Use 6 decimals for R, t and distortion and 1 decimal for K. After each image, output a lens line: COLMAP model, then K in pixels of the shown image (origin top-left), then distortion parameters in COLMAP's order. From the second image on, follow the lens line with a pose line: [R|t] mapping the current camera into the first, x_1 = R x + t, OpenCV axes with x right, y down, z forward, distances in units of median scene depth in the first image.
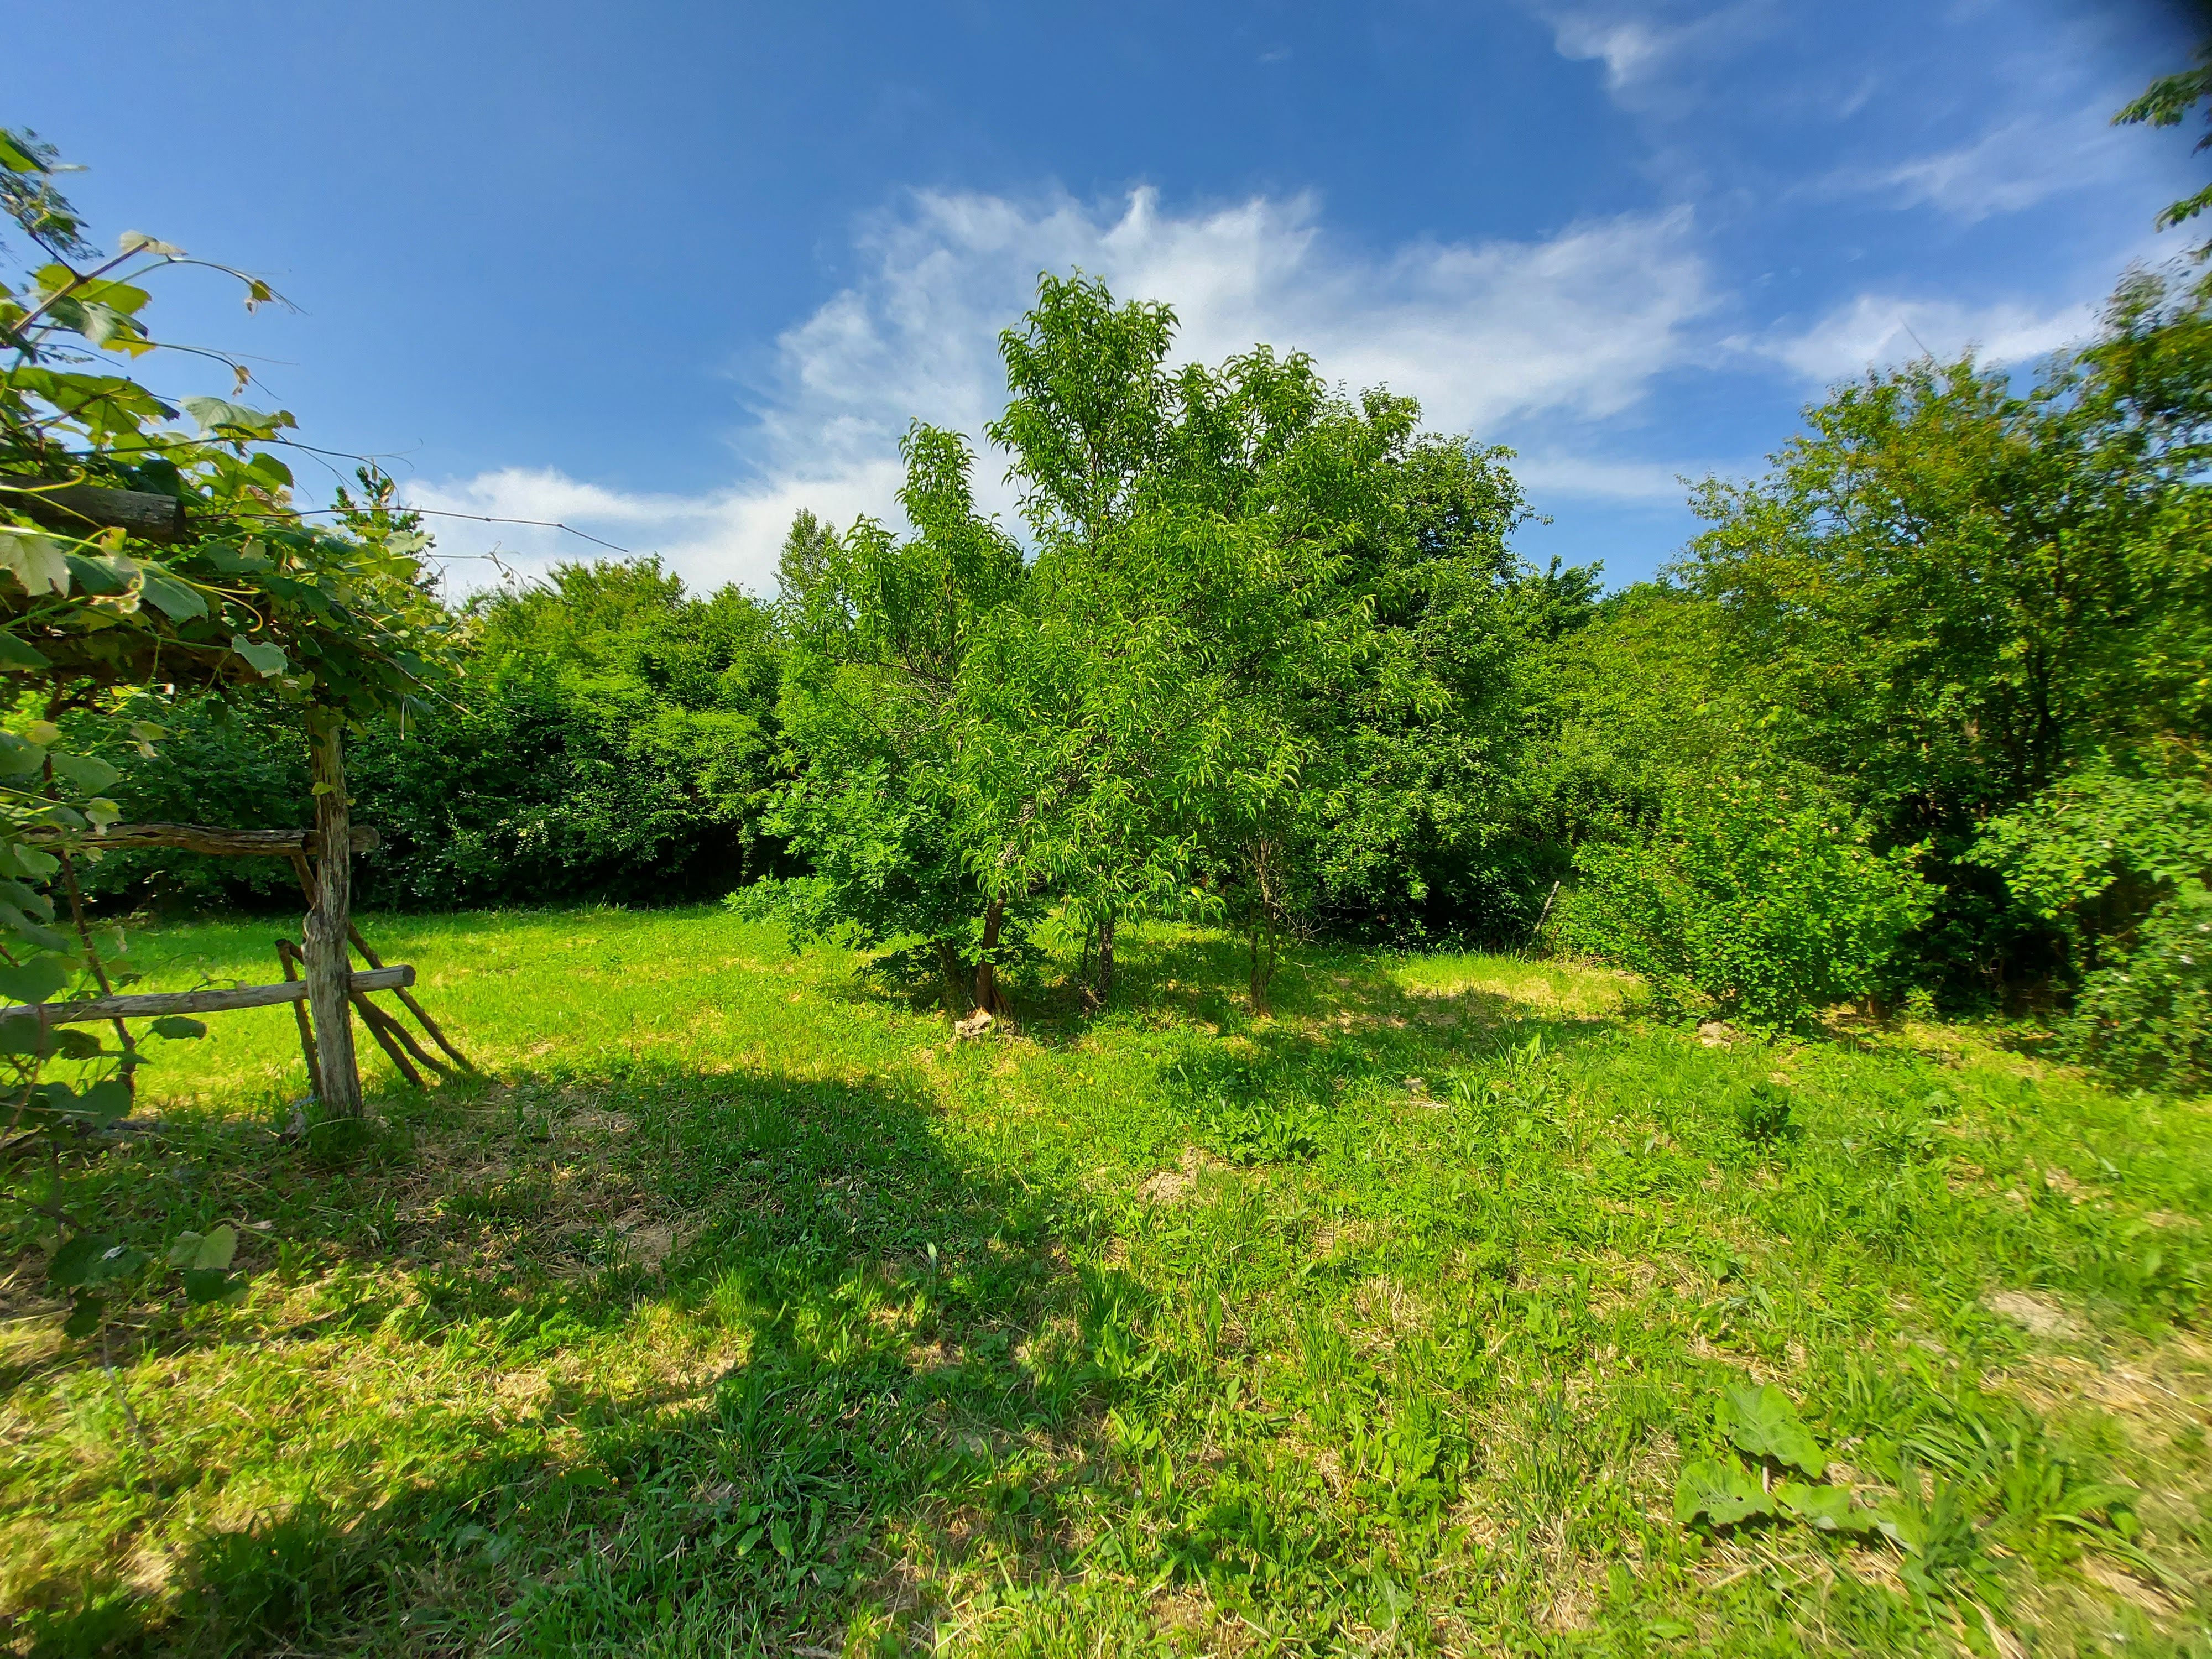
lens RADIAL K [[914.1, 0, 1098.9], [0, 914.1, 823.1], [0, 0, 1]] dist [-0.004062, -0.000429]
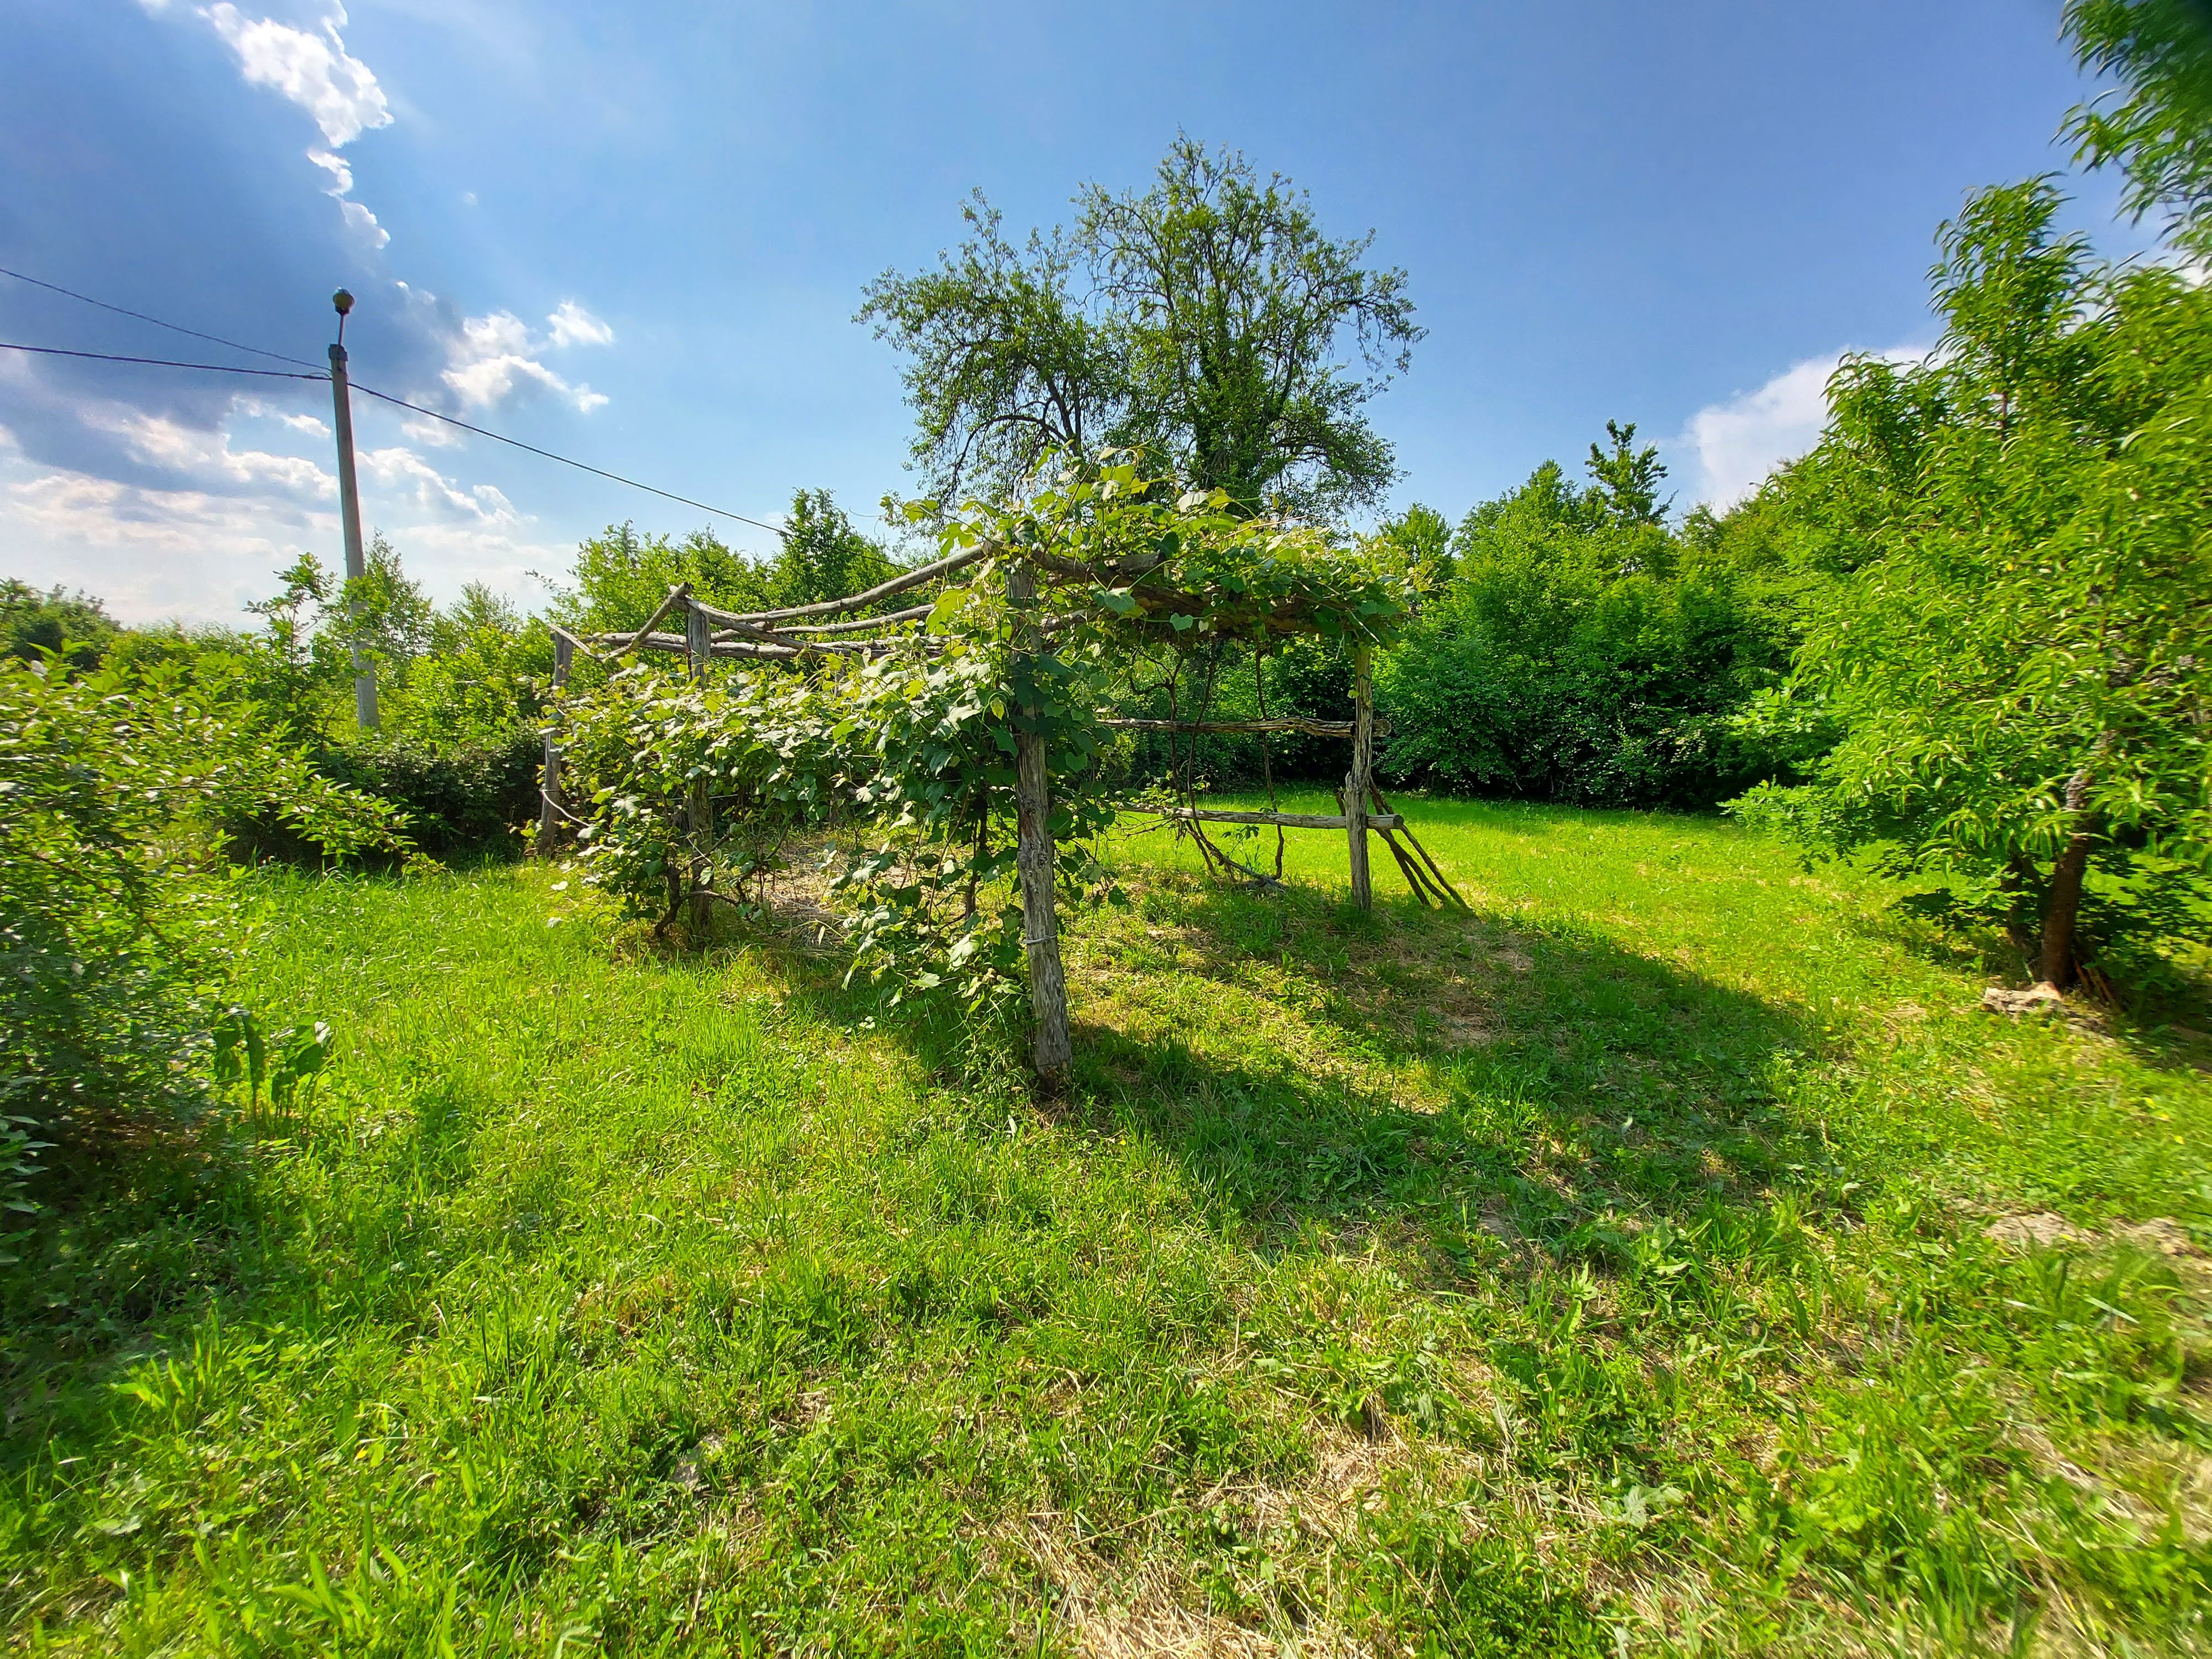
lens RADIAL K [[914.1, 0, 1098.9], [0, 914.1, 823.1], [0, 0, 1]] dist [-0.004062, -0.000429]
pose [[0.307887, 0.105372, -0.945570, 0.175962], [-0.020739, 0.994355, 0.104055, 0.009124], [0.951197, -0.012427, 0.308335, 0.030871]]
